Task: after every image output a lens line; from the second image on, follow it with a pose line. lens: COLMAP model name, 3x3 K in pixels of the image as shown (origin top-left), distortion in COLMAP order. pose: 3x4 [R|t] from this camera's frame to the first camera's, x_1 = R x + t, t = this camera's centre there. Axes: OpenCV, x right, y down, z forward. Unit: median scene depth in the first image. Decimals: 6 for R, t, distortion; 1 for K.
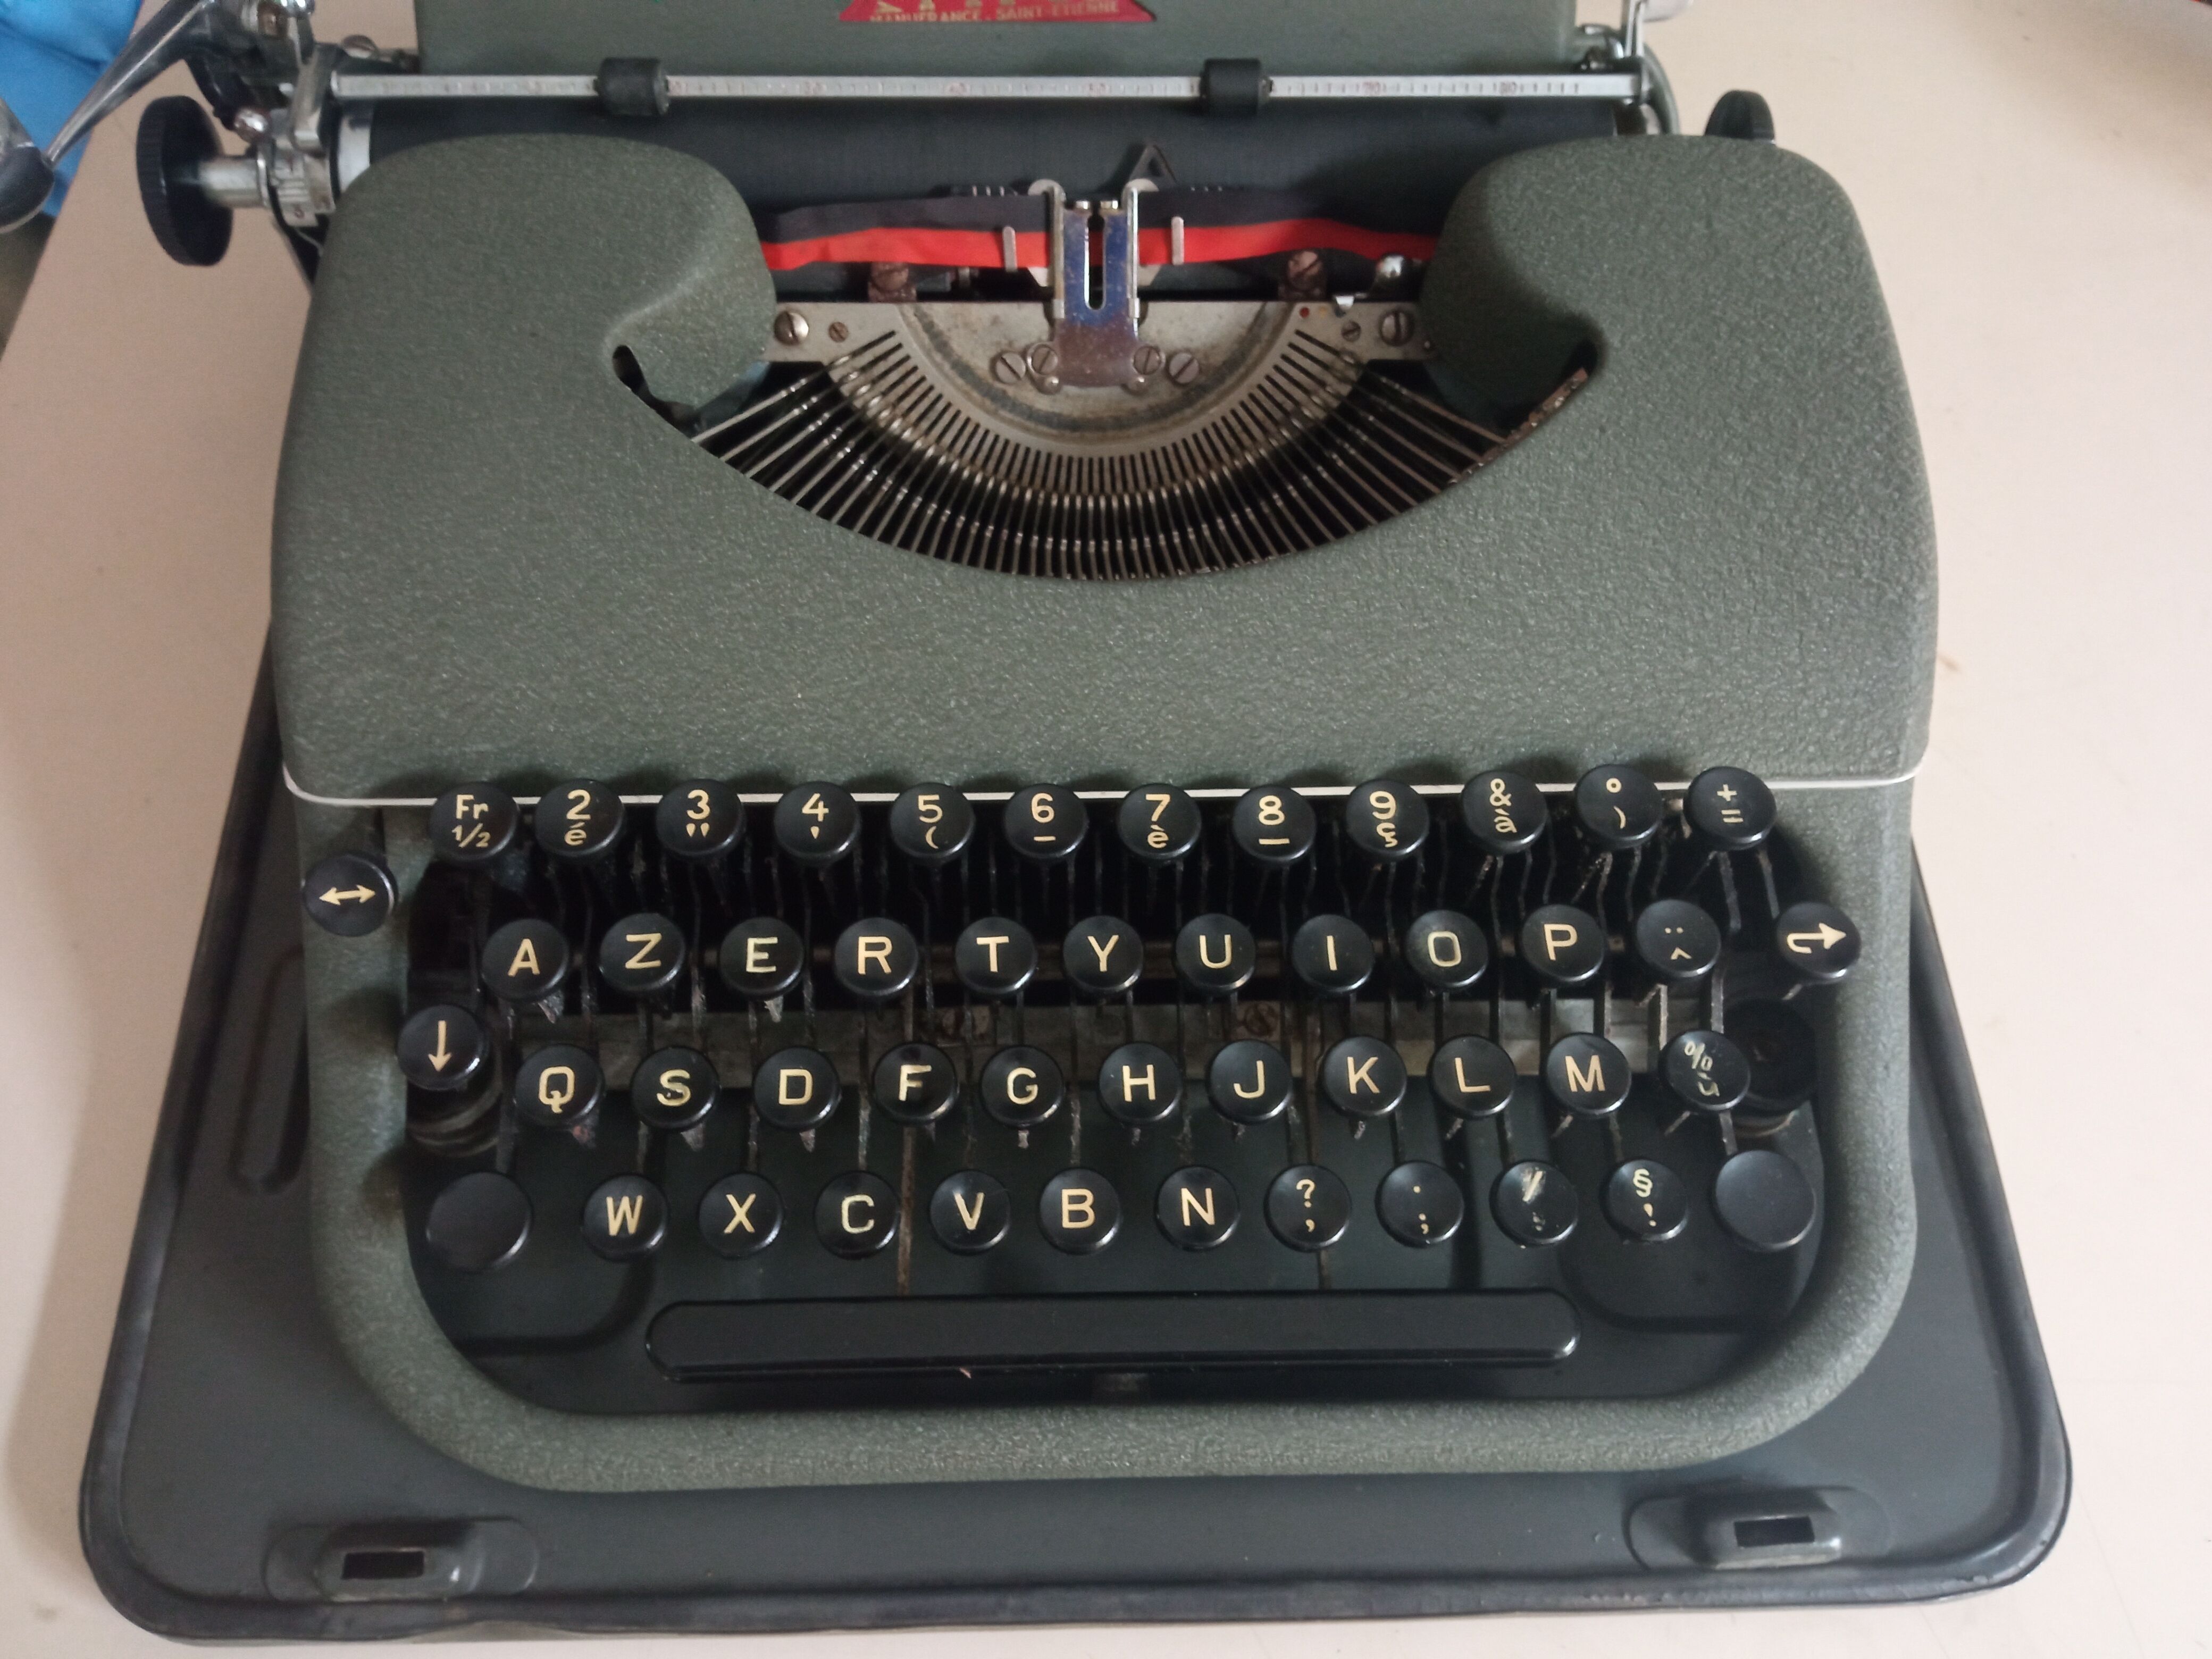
lens RADIAL K [[1782.9, 0, 1101.5], [0, 1782.9, 820.9], [0, 0, 1]] dist [0.107429, -0.229566]
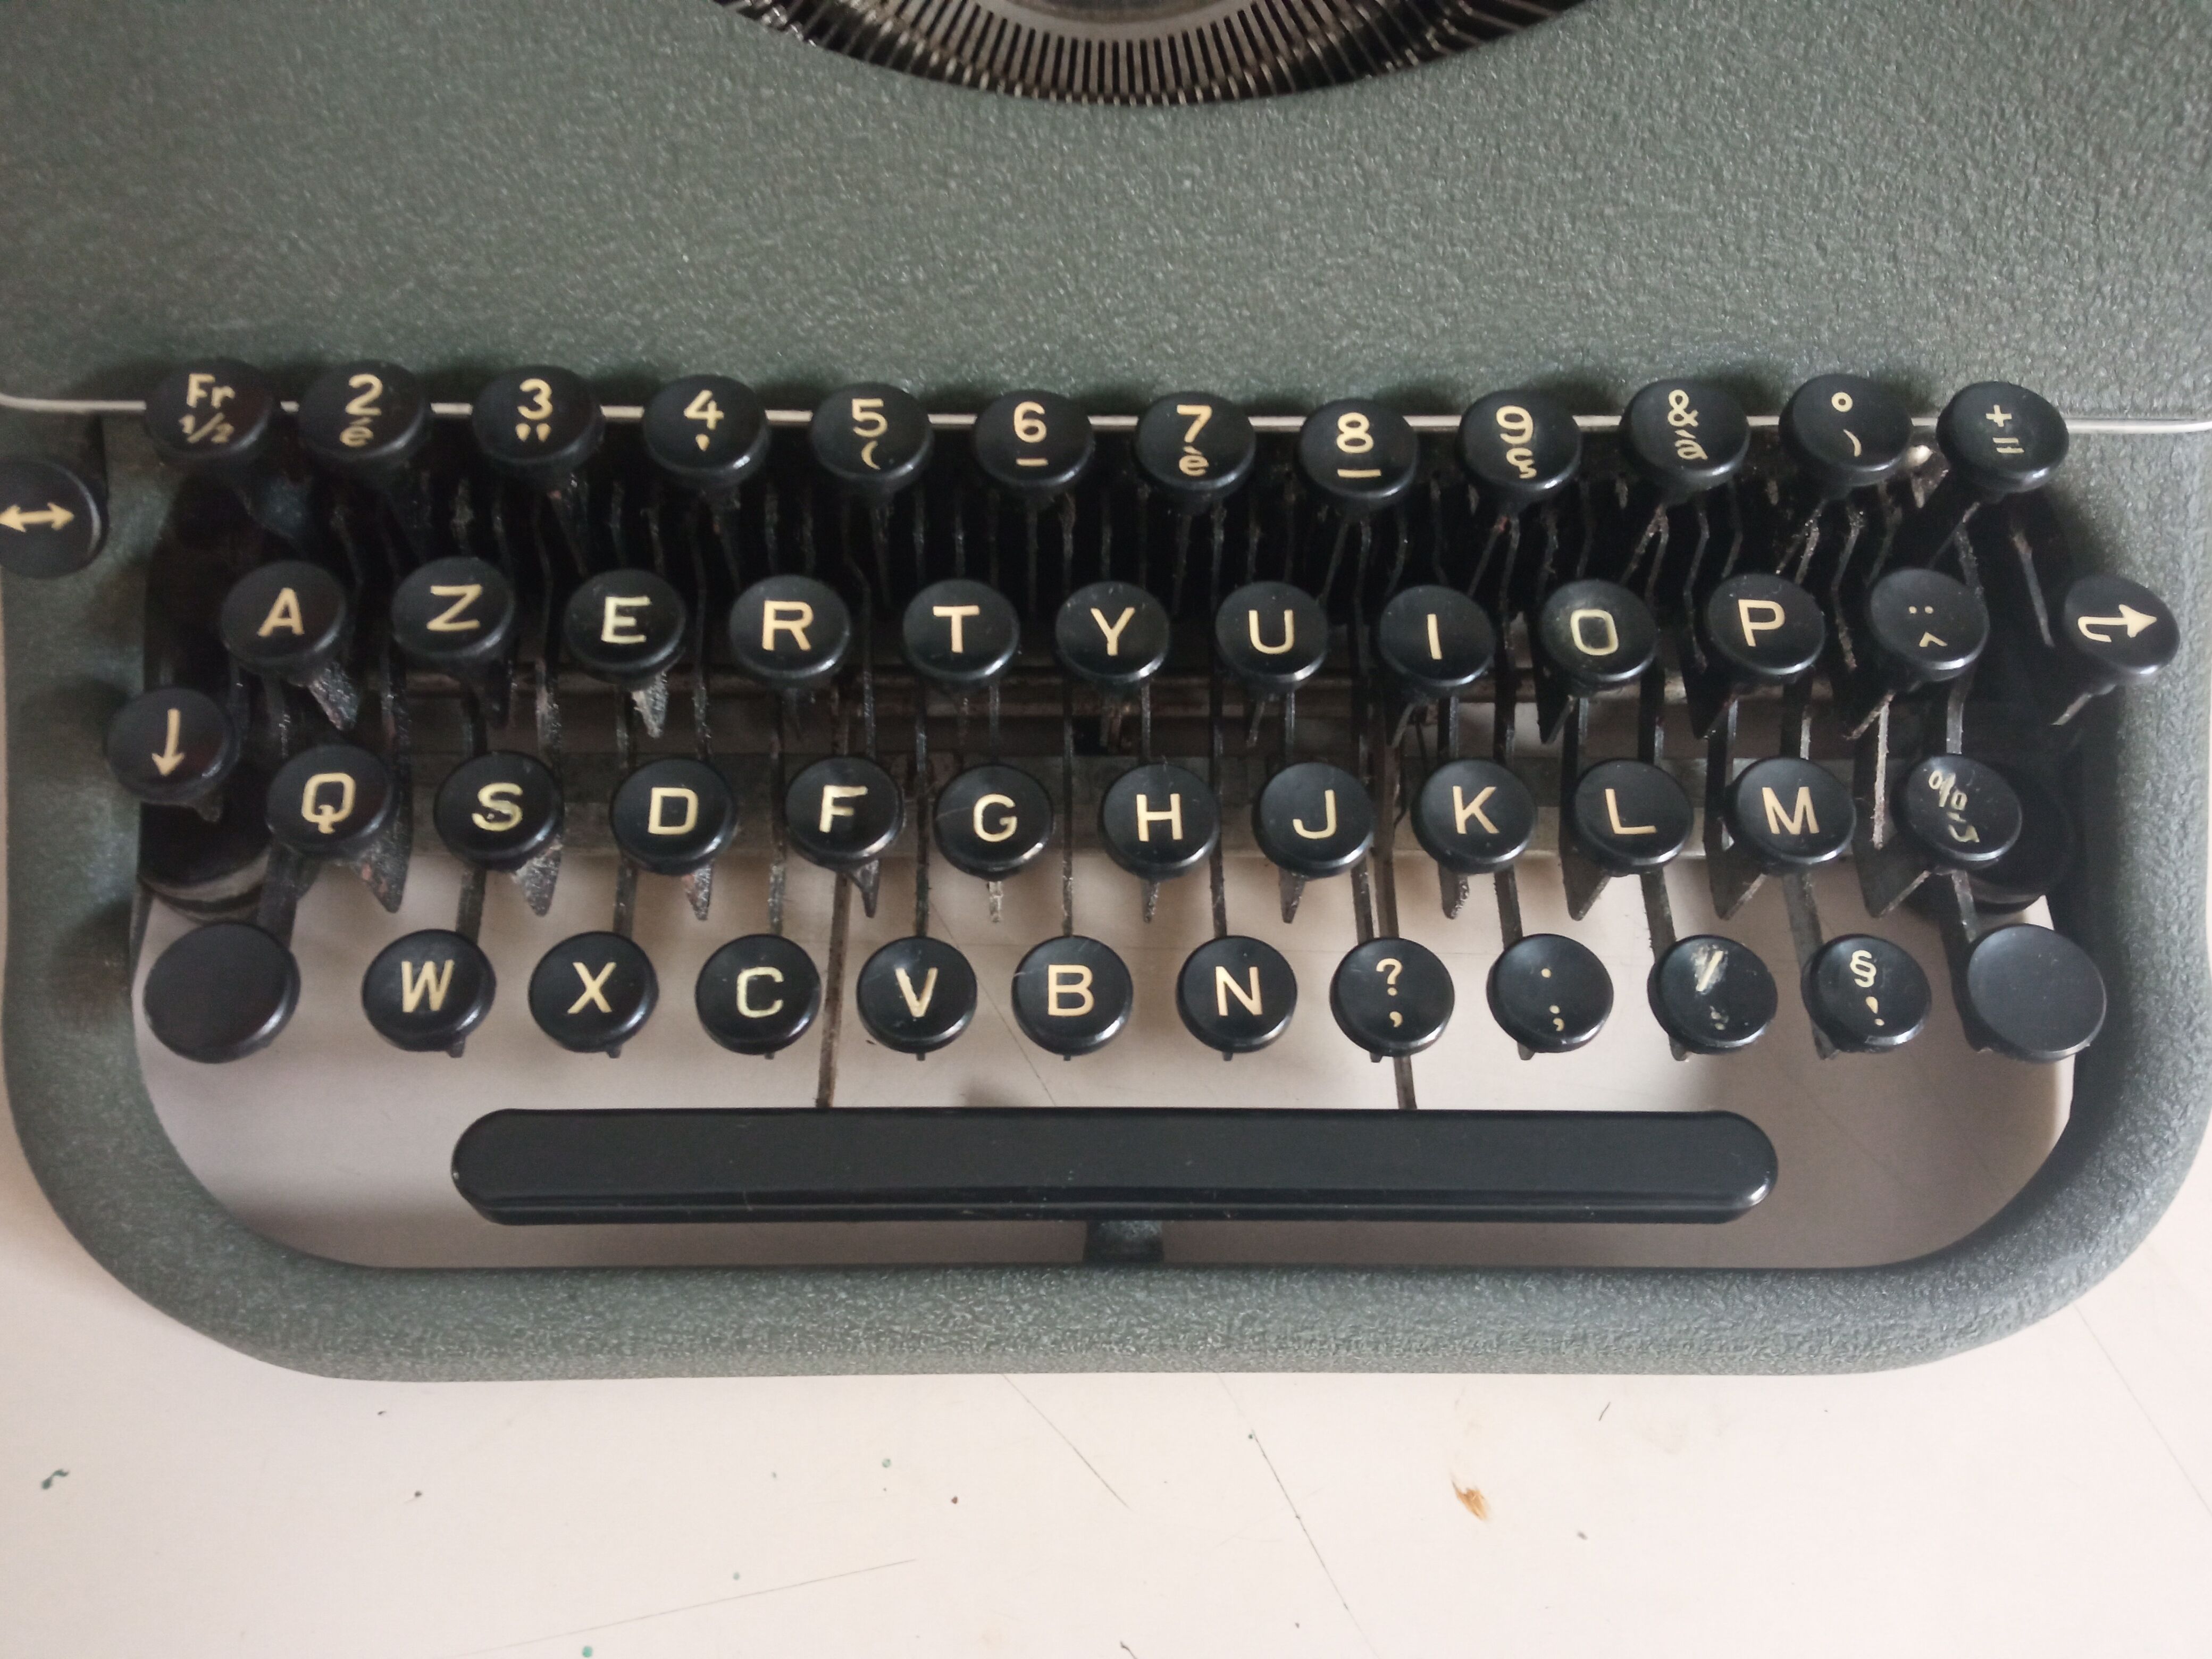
lens RADIAL K [[1792.6, 0, 1106.0], [0, 1792.6, 829.5], [0, 0, 1]] dist [0.107467, -0.220483]
pose [[0.999781, 0.018190, 0.010395, -0.007504], [-0.018316, 0.999759, 0.012120, 0.142198], [-0.010172, -0.012308, 0.999873, 0.284845]]
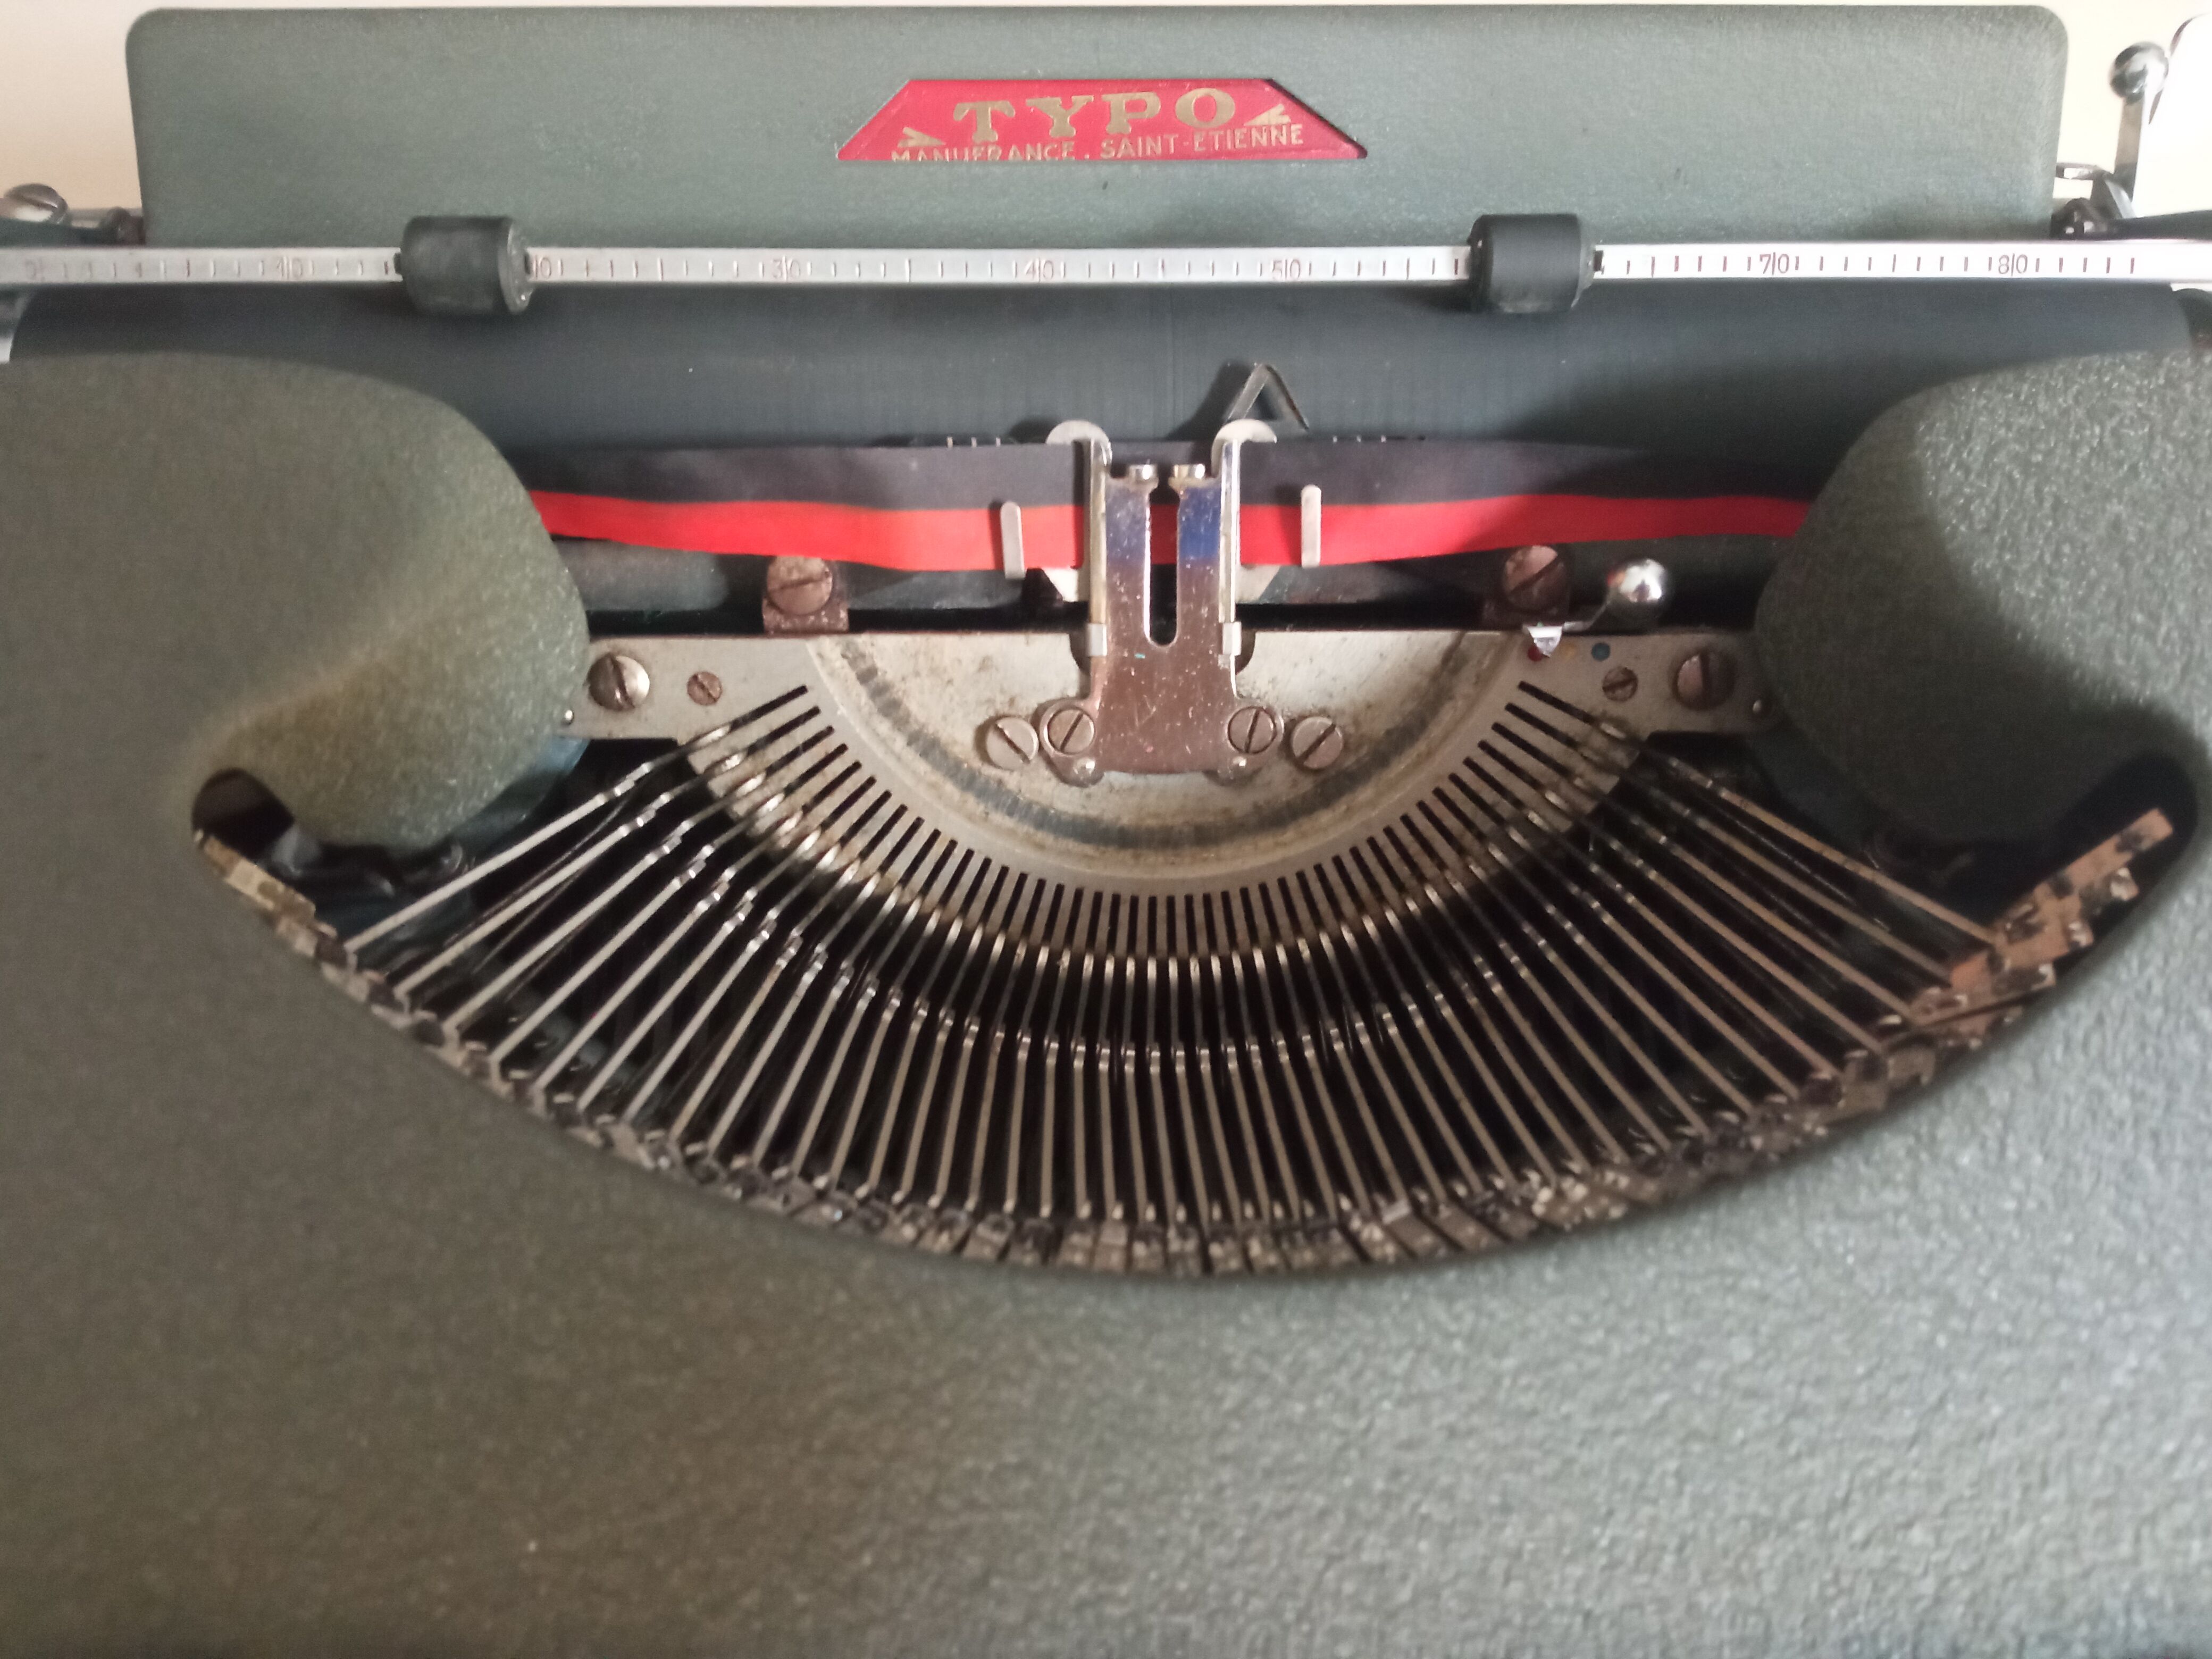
lens RADIAL K [[1782.9, 0, 1101.5], [0, 1782.9, 820.9], [0, 0, 1]] dist [0.107429, -0.229566]
pose [[0.999919, 0.000888, -0.012693, -0.018091], [-0.001992, 0.996191, -0.087172, -0.214061], [0.012568, 0.087190, 0.996112, 0.525912]]
